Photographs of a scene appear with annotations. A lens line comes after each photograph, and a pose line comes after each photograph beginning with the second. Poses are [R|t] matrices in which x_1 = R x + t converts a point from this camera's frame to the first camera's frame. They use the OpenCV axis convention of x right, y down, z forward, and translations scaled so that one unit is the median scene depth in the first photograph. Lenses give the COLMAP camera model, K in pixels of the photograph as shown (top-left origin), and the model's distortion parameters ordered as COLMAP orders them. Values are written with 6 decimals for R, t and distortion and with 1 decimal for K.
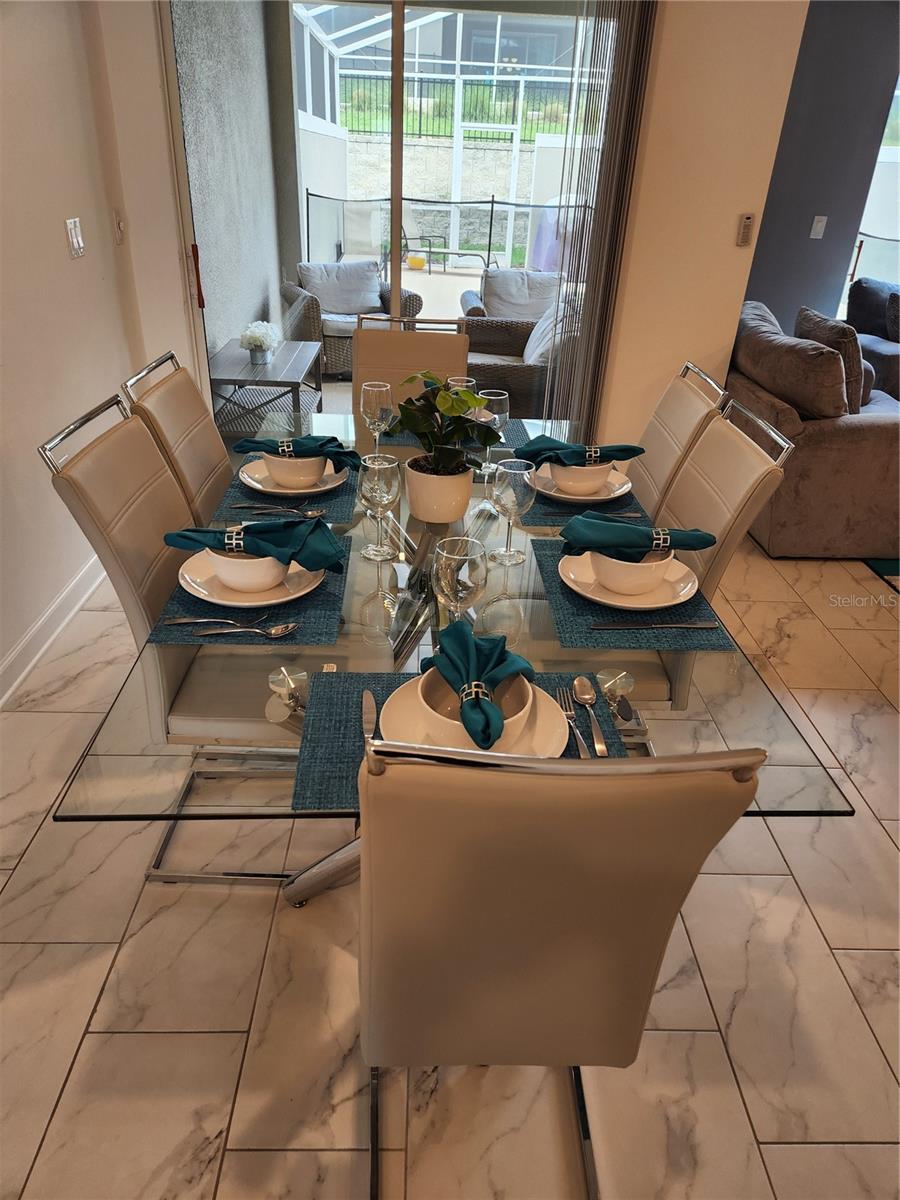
lens RADIAL K [[795.3, 0, 448.2], [0, 795.3, 616.4], [0, 0, 1]] dist [0.080827, -0.079776]
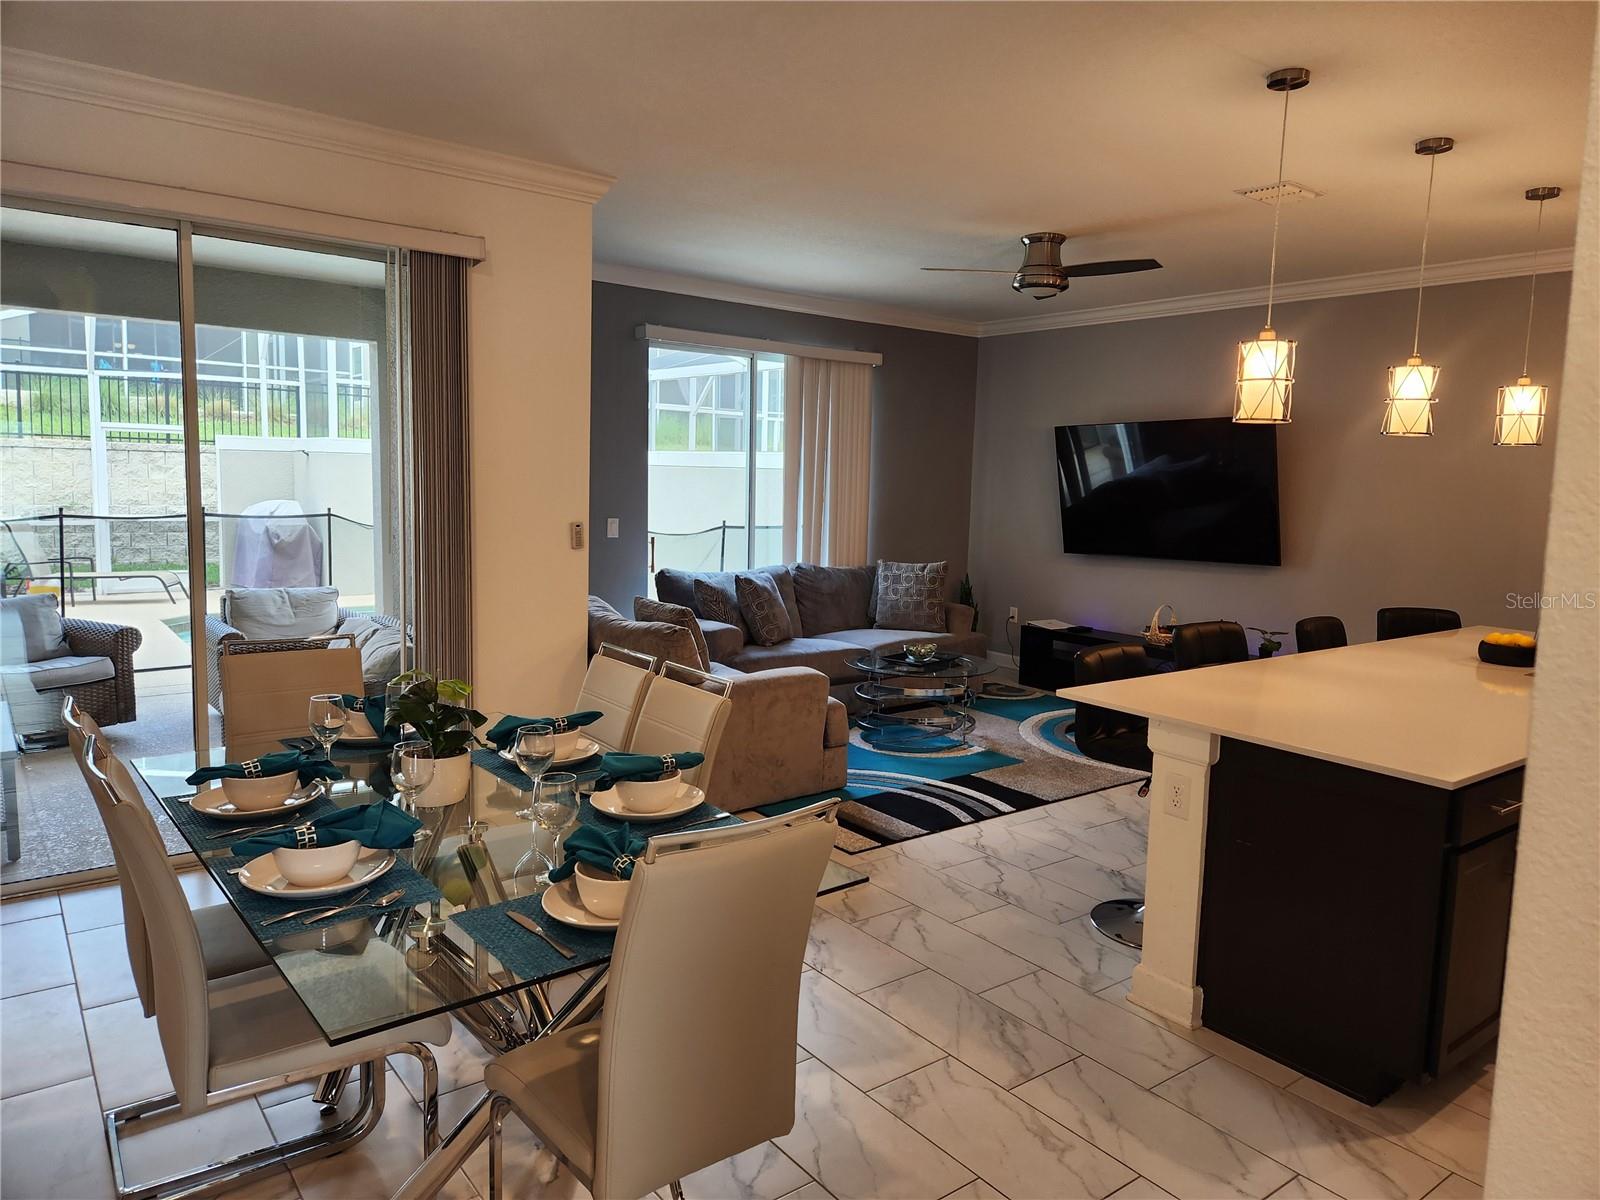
lens RADIAL K [[1060.3, 0, 814.0], [0, 1060.3, 590.2], [0, 0, 1]] dist [0.080827, -0.079776]
pose [[0.804790, -0.084156, 0.587564, -0.151259], [0.299776, 0.912001, -0.279980, 0.057514], [-0.512297, 0.401462, 0.759197, -0.147761]]
